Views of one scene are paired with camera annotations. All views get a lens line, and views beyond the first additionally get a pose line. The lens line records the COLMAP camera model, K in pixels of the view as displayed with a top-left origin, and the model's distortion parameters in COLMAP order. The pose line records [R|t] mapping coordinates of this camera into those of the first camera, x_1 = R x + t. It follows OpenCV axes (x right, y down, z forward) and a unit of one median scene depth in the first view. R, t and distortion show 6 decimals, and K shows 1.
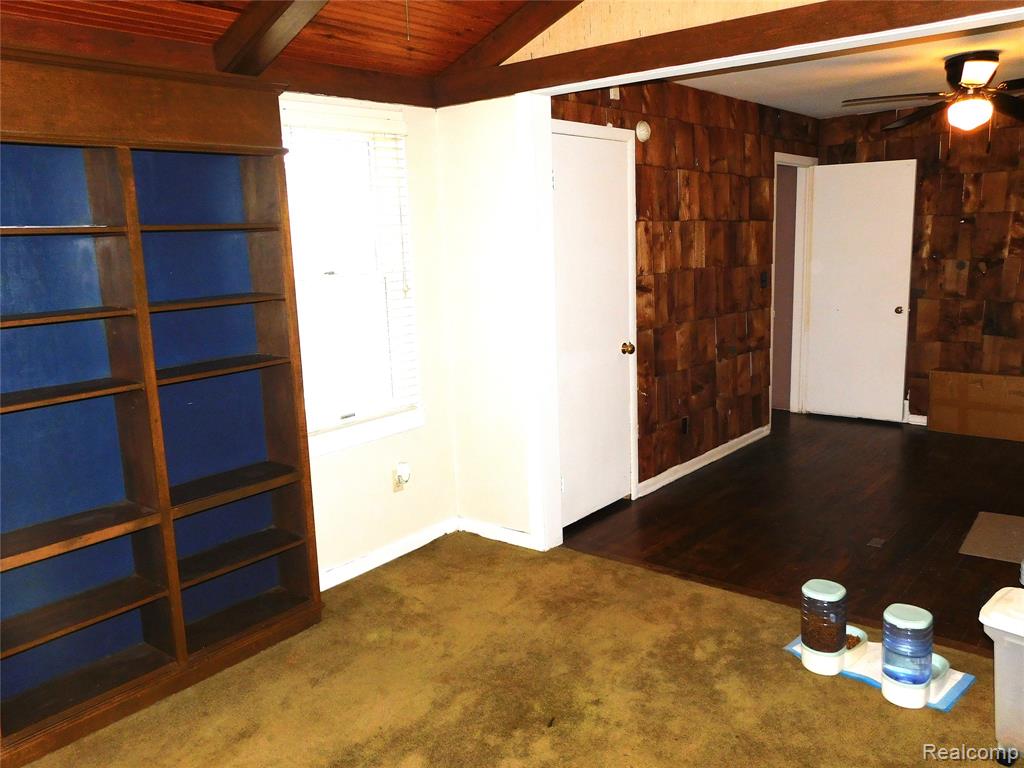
lens RADIAL K [[841.5, 0, 512.0], [0, 841.5, 384.0], [0, 0, 1]] dist [-0.000548, 0.013097]
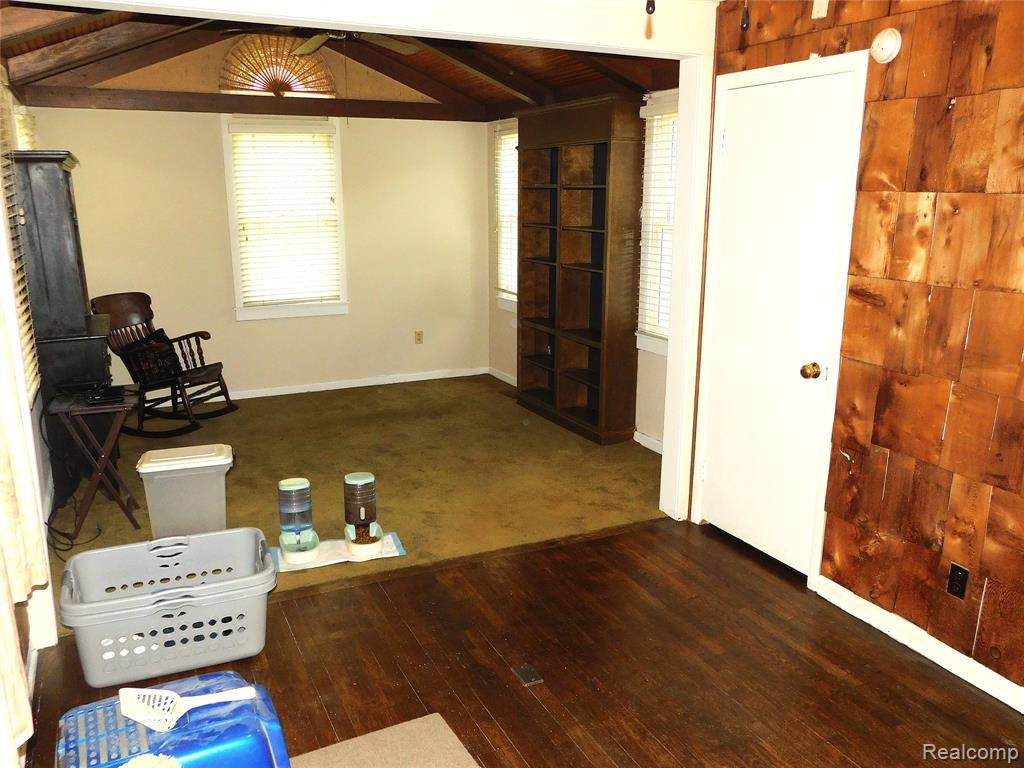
lens RADIAL K [[841.5, 0, 512.0], [0, 841.5, 384.0], [0, 0, 1]] dist [-0.000548, 0.013097]
pose [[-0.435796, 0.234997, -0.868826, 0.875189], [-0.148166, 0.933413, 0.326784, -0.228191], [0.887766, 0.271141, -0.371959, 1.050980]]
